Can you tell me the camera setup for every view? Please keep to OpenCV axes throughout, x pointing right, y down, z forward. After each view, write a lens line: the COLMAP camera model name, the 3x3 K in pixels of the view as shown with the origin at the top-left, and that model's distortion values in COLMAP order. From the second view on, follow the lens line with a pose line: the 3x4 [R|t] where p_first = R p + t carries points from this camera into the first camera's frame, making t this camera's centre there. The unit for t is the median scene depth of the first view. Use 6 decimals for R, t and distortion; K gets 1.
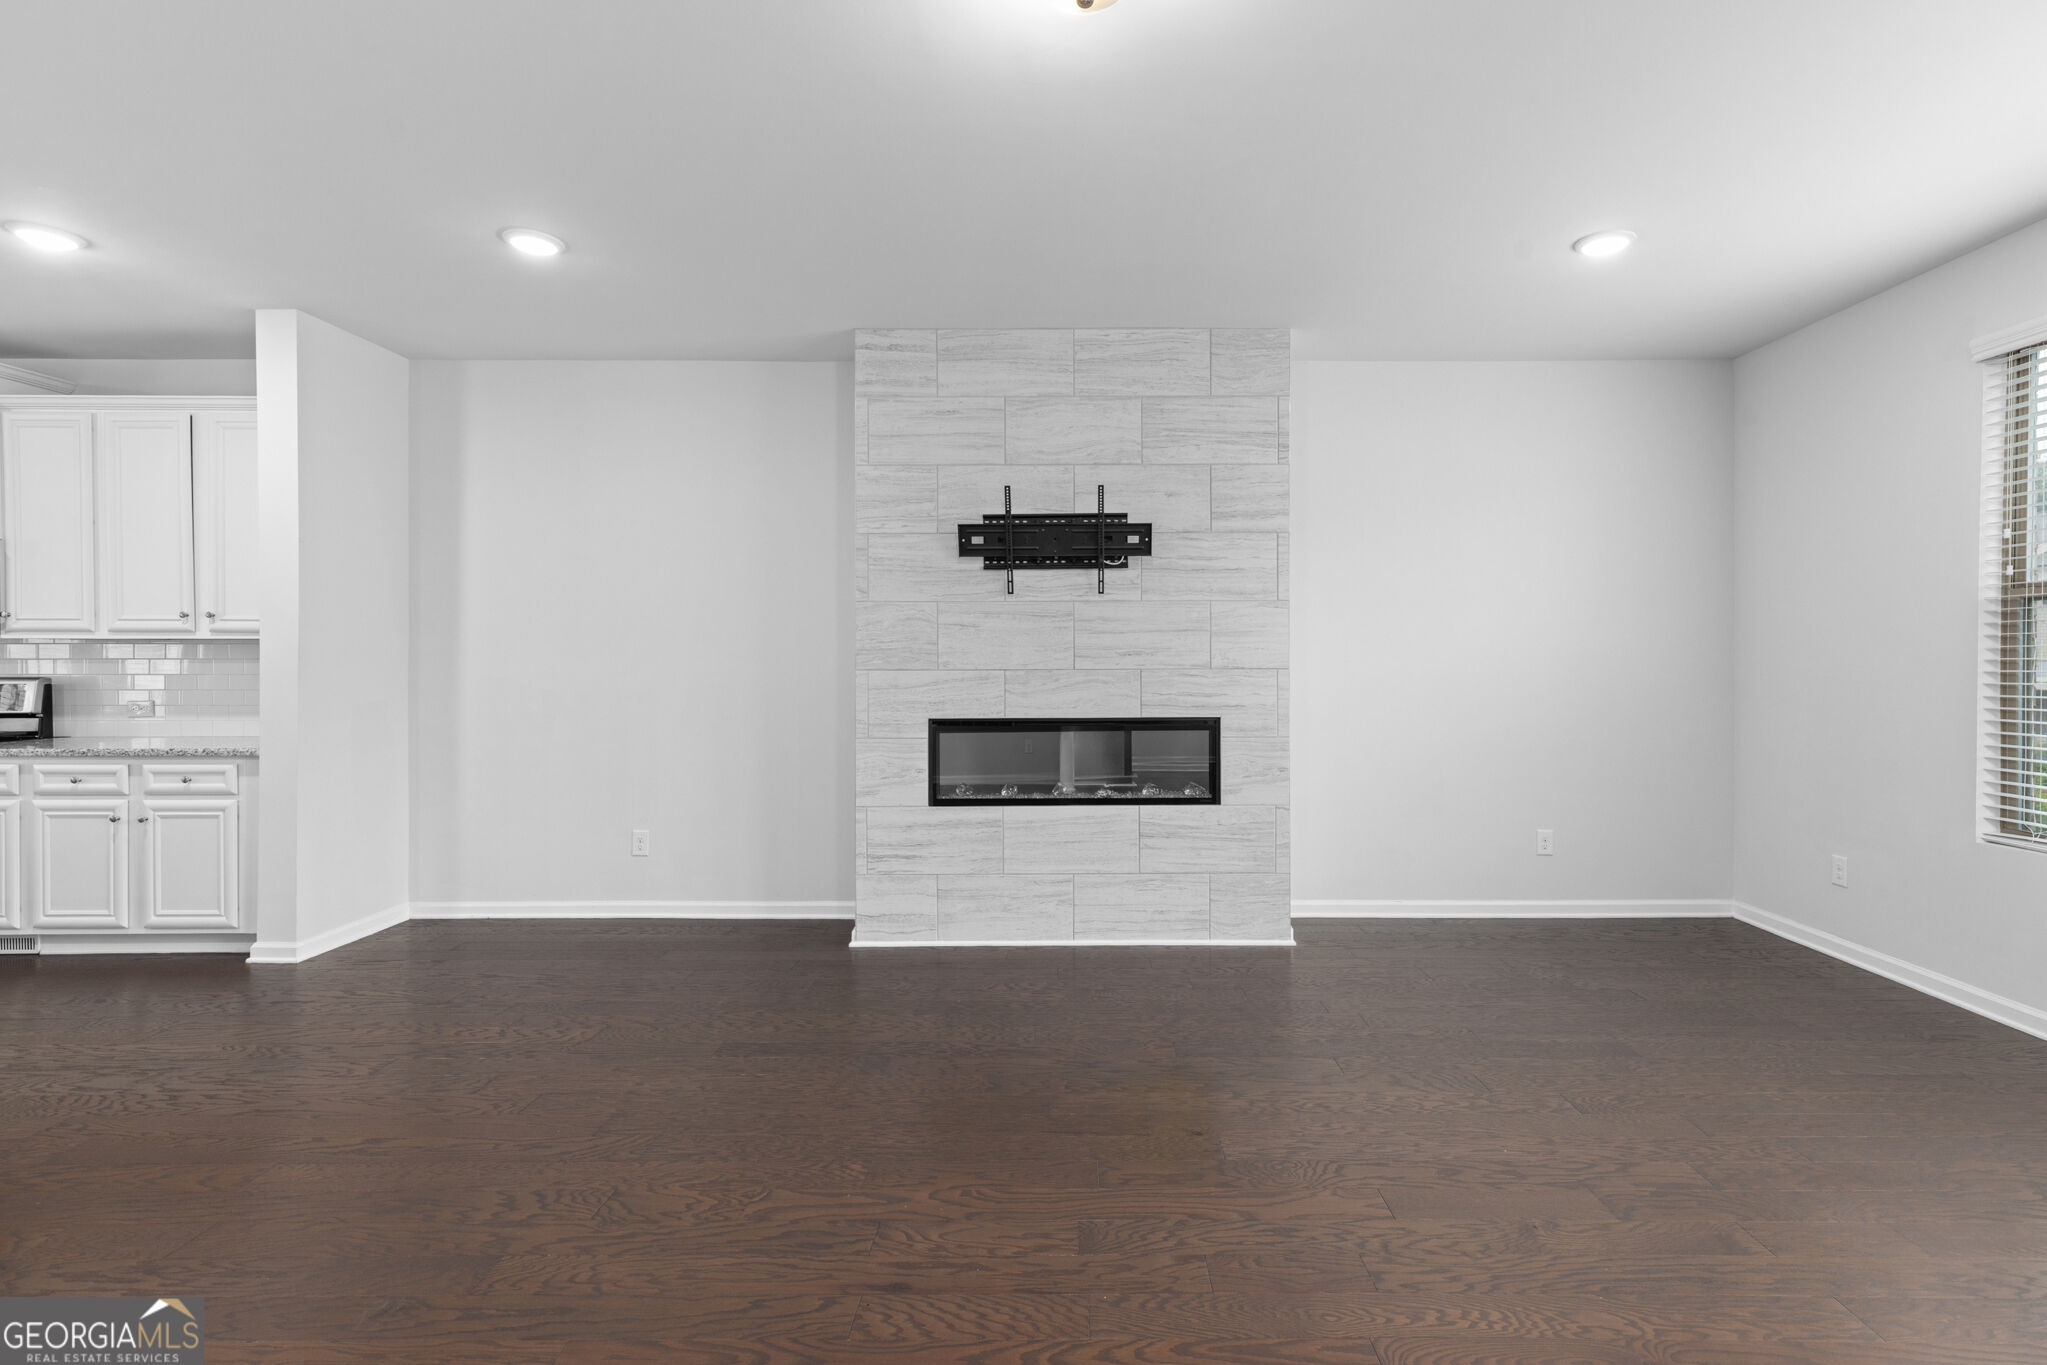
lens RADIAL K [[942.6, 0, 1079.9], [0, 942.6, 665.1], [0, 0, 1]] dist [0.003543, 0.000613]
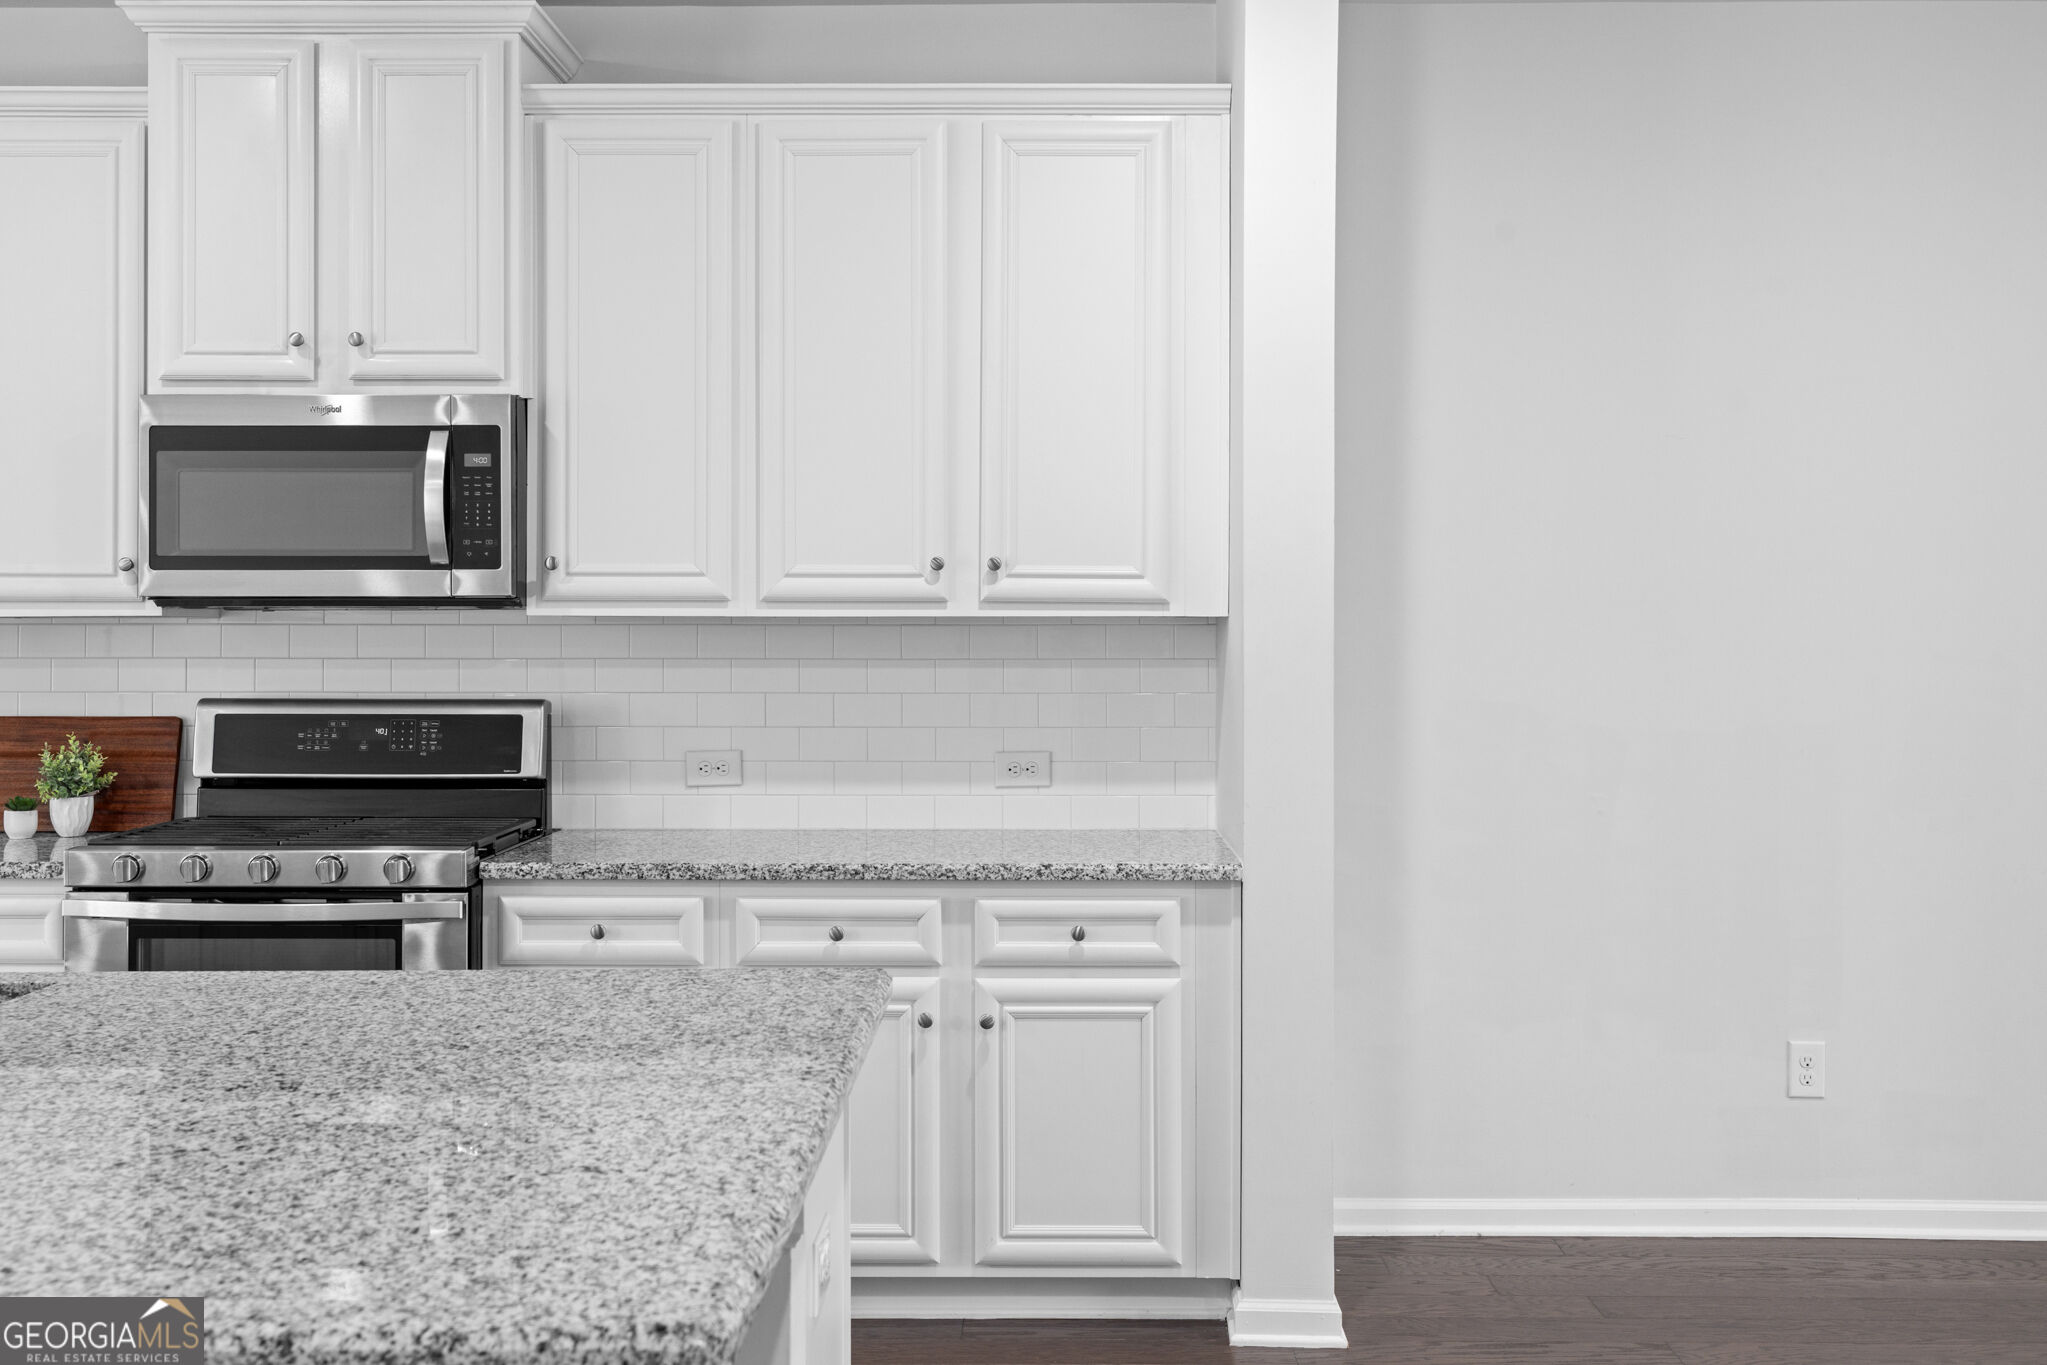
lens RADIAL K [[1915.6, 0, 1025.6], [0, 1915.6, 619.1], [0, 0, 1]] dist [-0.002112, -0.000857]
pose [[0.999868, 0.000780, -0.016247, -0.911450], [-0.001009, 0.999901, -0.014061, -0.014246], [0.016235, 0.014075, 0.999769, 0.086440]]
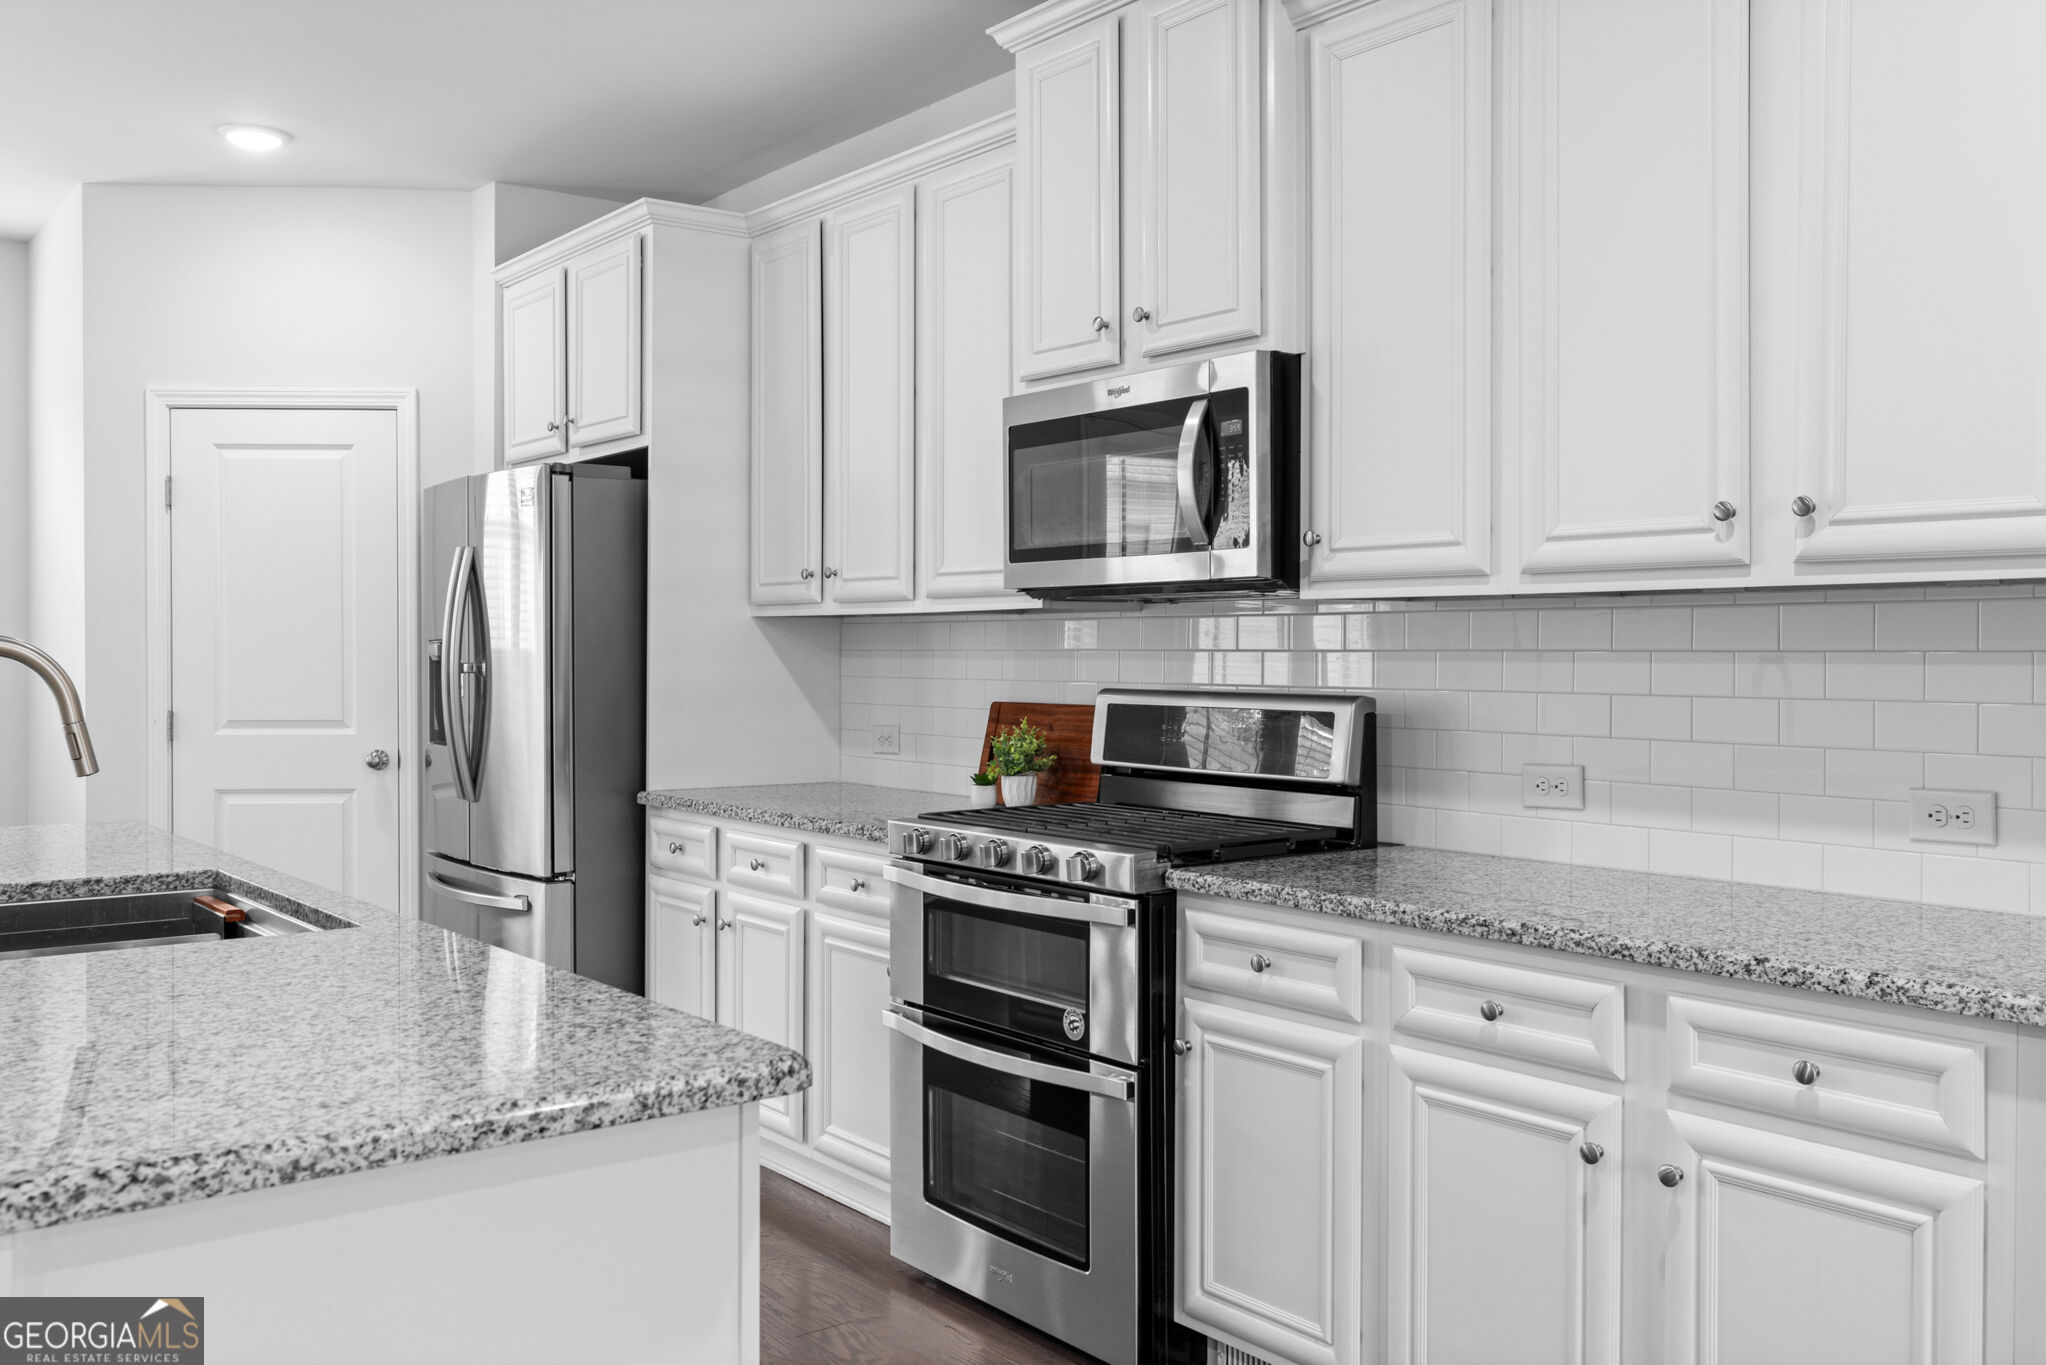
lens RADIAL K [[1730.6, 0, 1023.0], [0, 1730.6, 682.5], [0, 0, 1]] dist [0.002008, 0.005022]
pose [[0.610082, 0.015119, -0.792194, -0.645594], [-0.007671, 0.999884, 0.013175, -0.001637], [0.792301, -0.001961, 0.610127, 0.470897]]
